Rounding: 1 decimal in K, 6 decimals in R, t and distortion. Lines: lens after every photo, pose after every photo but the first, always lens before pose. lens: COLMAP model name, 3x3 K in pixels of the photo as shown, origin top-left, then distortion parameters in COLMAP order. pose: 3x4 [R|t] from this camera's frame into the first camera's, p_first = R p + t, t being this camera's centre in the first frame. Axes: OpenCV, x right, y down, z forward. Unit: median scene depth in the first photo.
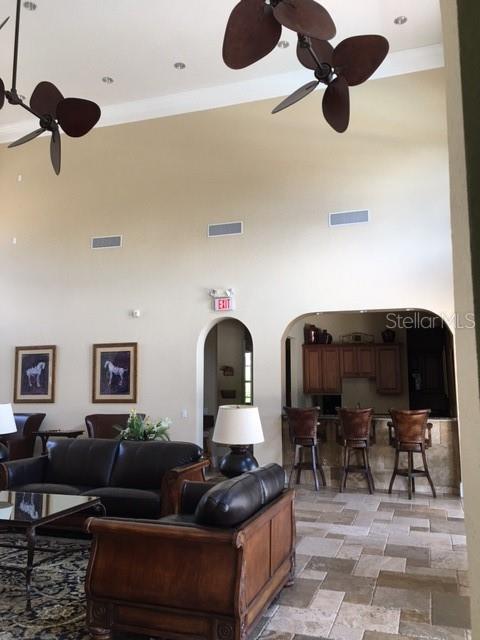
lens RADIAL K [[543.5, 0, 239.9], [0, 543.5, 319.2], [0, 0, 1]] dist [0.059503, -0.053036]
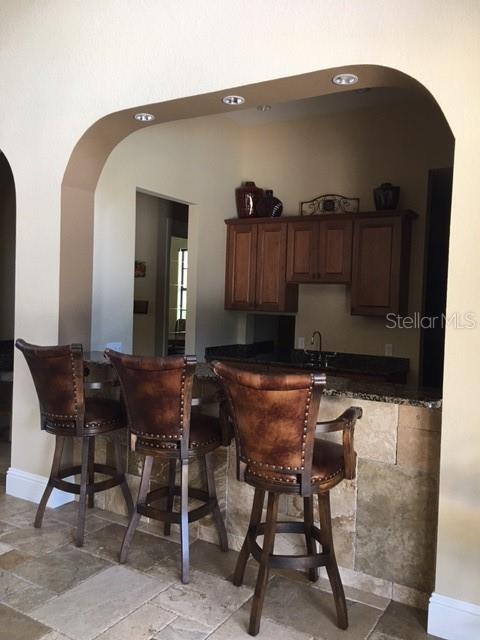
lens RADIAL K [[543.5, 0, 241.4], [0, 543.5, 321.3], [0, 0, 1]] dist [0.059503, -0.053036]
pose [[0.975251, 0.039493, -0.217546, 0.256560], [-0.003709, 0.986702, 0.162497, 0.060215], [0.221071, -0.157668, 0.962428, 0.492280]]
